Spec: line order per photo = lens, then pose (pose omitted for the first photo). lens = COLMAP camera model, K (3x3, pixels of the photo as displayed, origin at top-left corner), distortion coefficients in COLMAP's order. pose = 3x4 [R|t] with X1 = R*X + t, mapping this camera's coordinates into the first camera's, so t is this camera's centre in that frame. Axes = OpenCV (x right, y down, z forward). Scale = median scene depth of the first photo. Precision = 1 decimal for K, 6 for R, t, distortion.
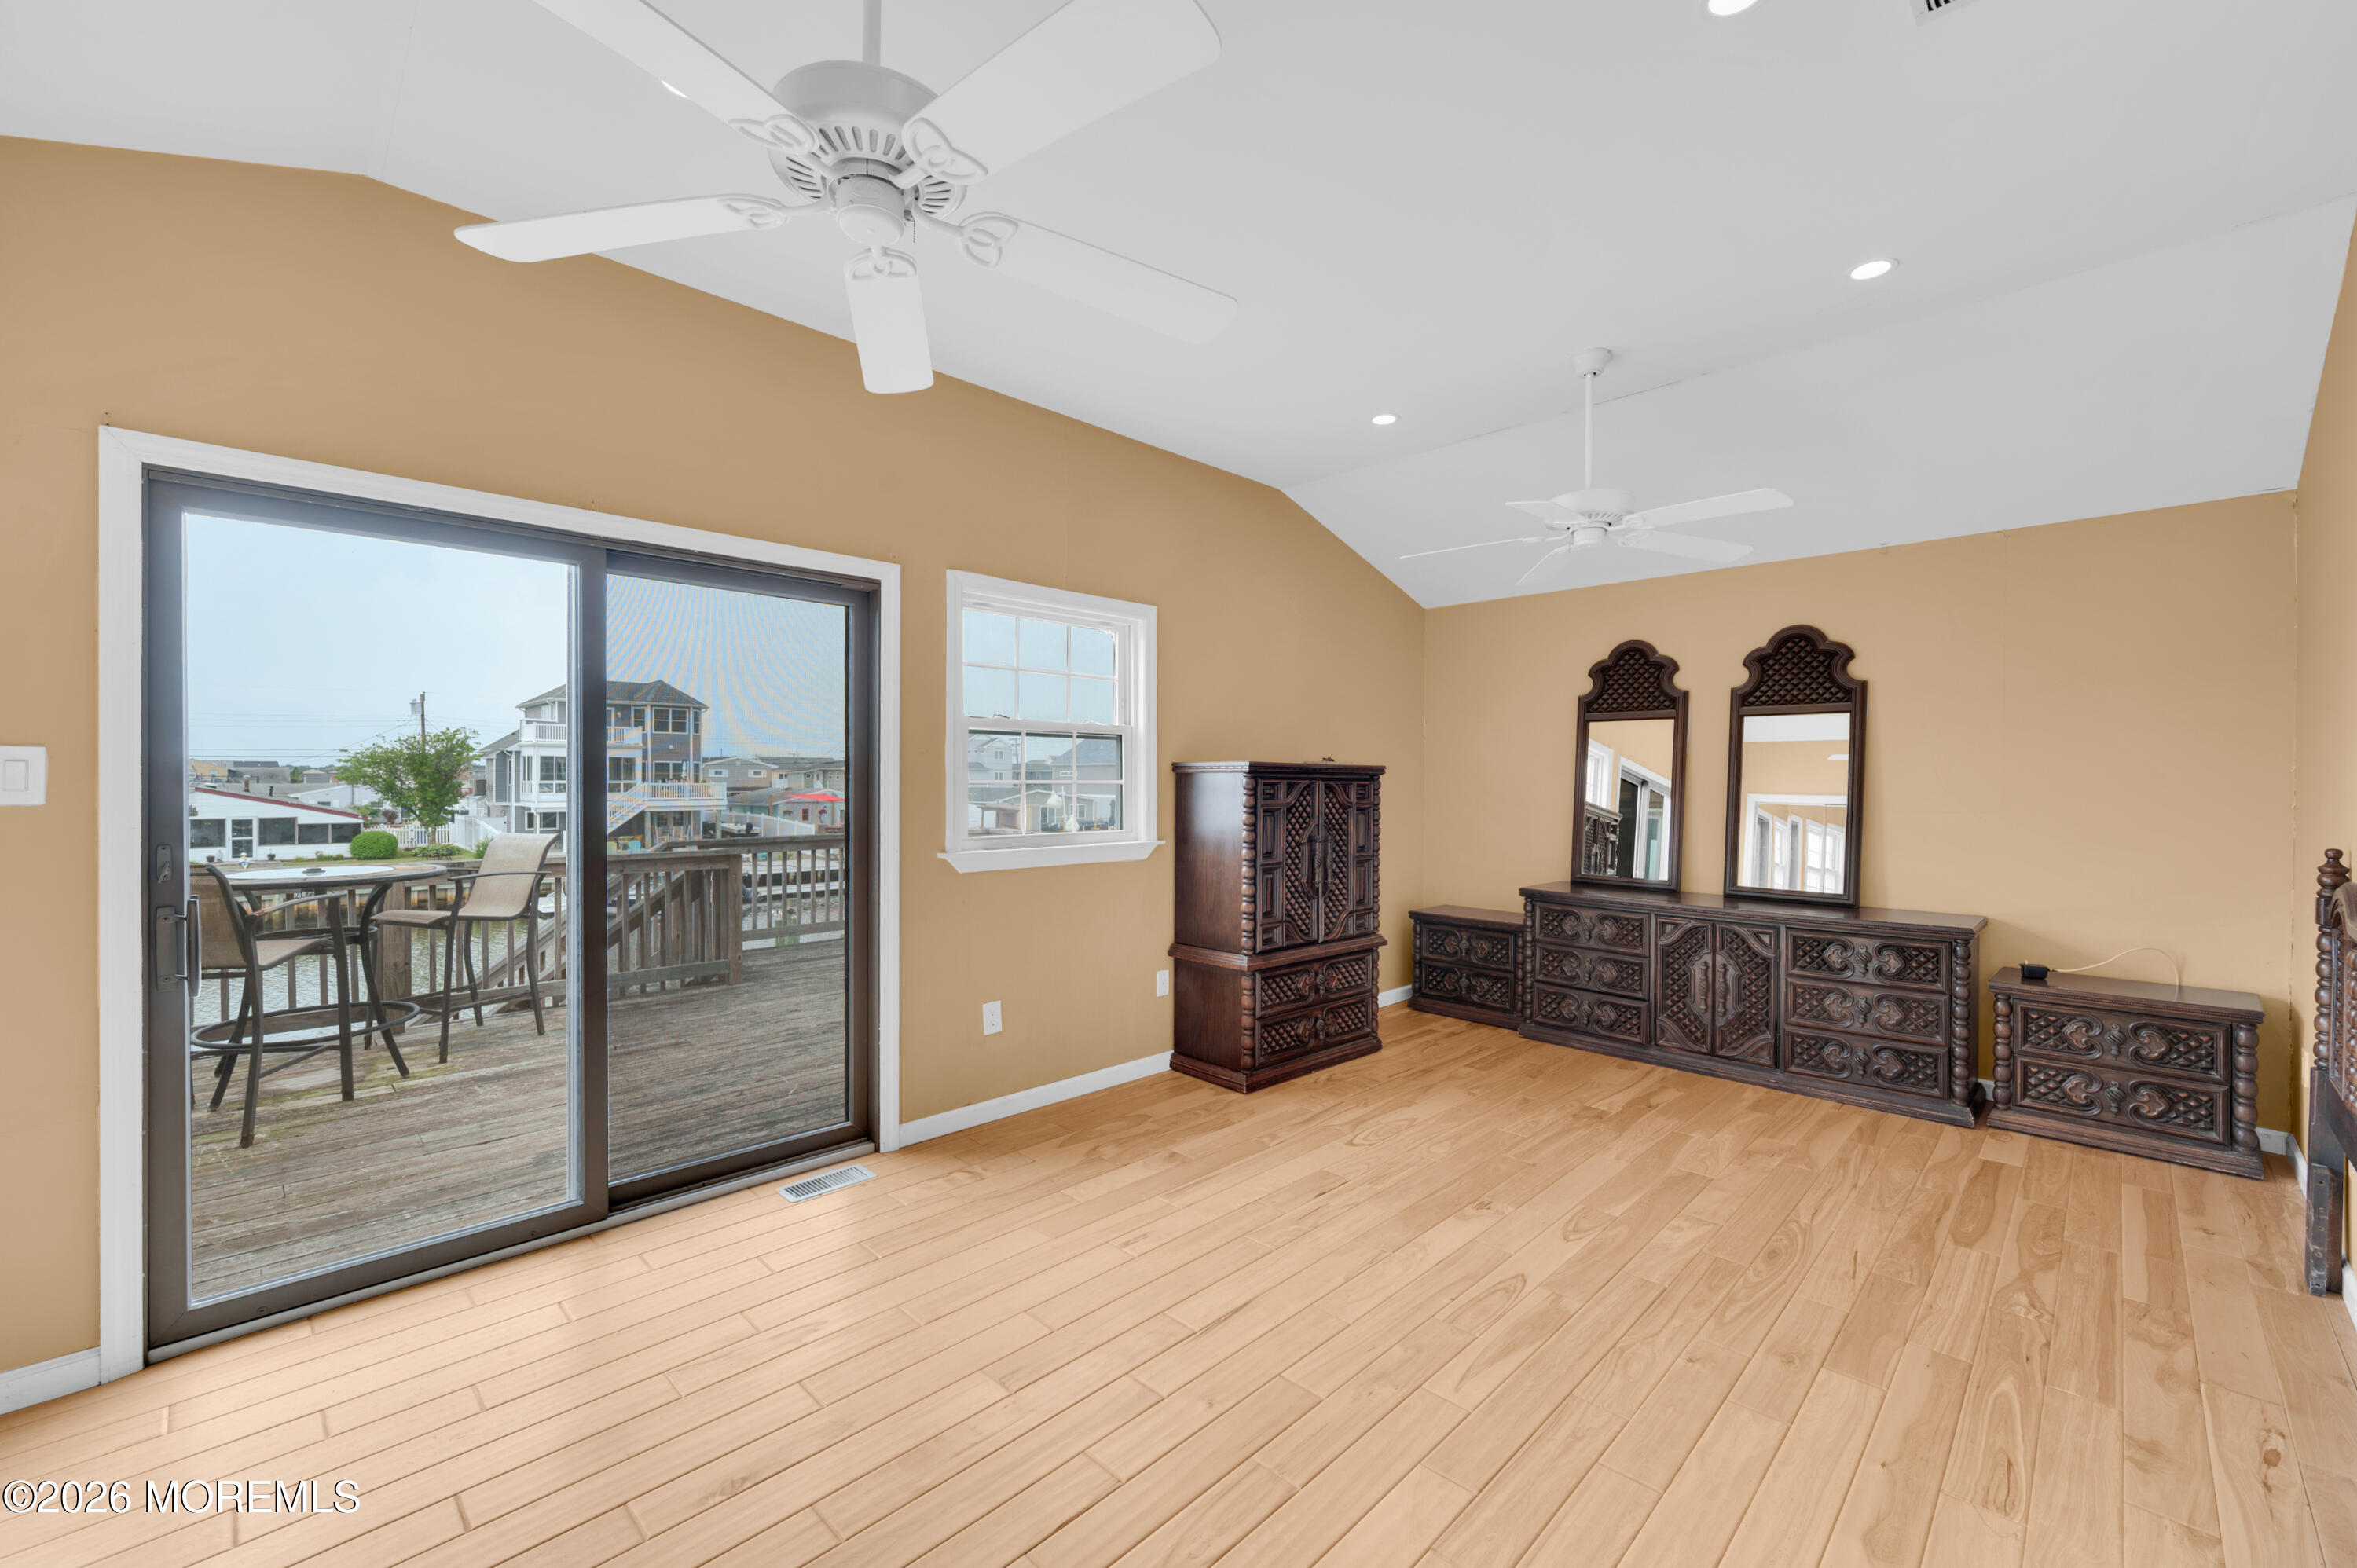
lens RADIAL K [[968.5, 0, 1235.2], [0, 968.5, 786.9], [0, 0, 1]] dist [0.000472, 0.000234]
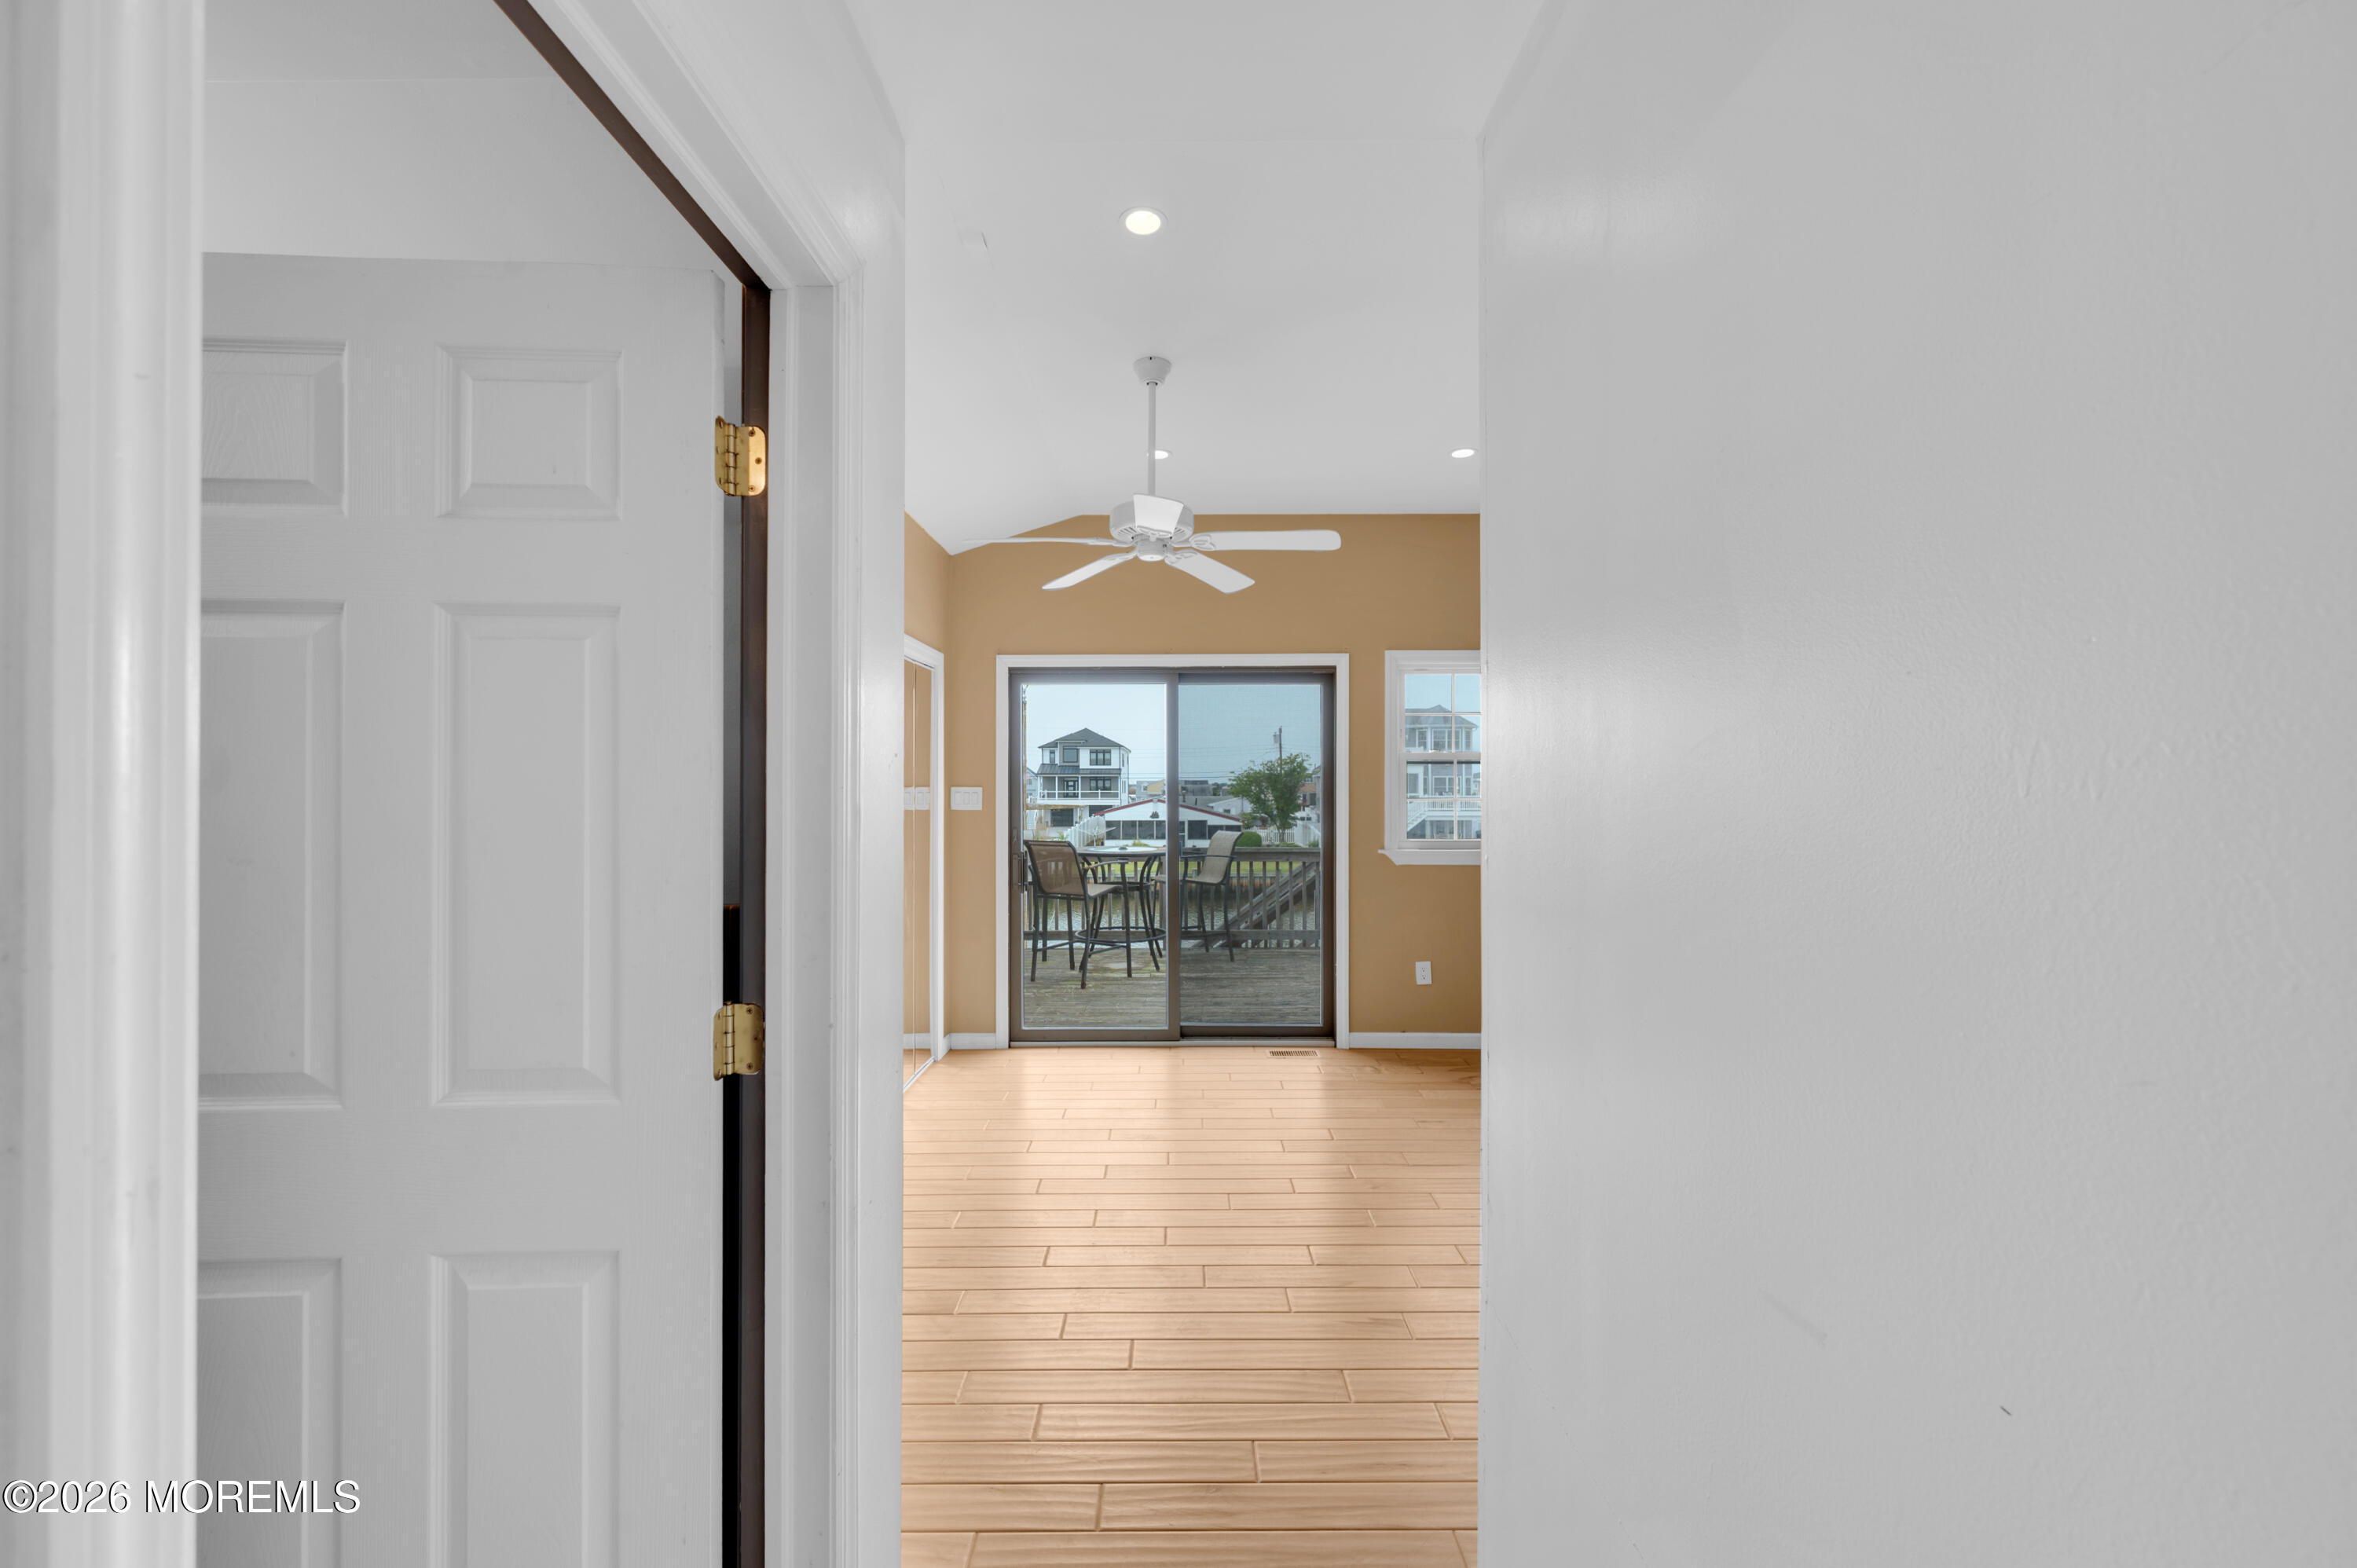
lens RADIAL K [[984.0, 0, 1178.5], [0, 984.0, 784.0], [0, 0, 1]] dist [0.001140, 0.000204]
pose [[0.685106, -0.011061, -0.728359, 0.379076], [0.000365, 0.999890, -0.014842, -0.004573], [0.728443, 0.009903, 0.685035, -0.145687]]
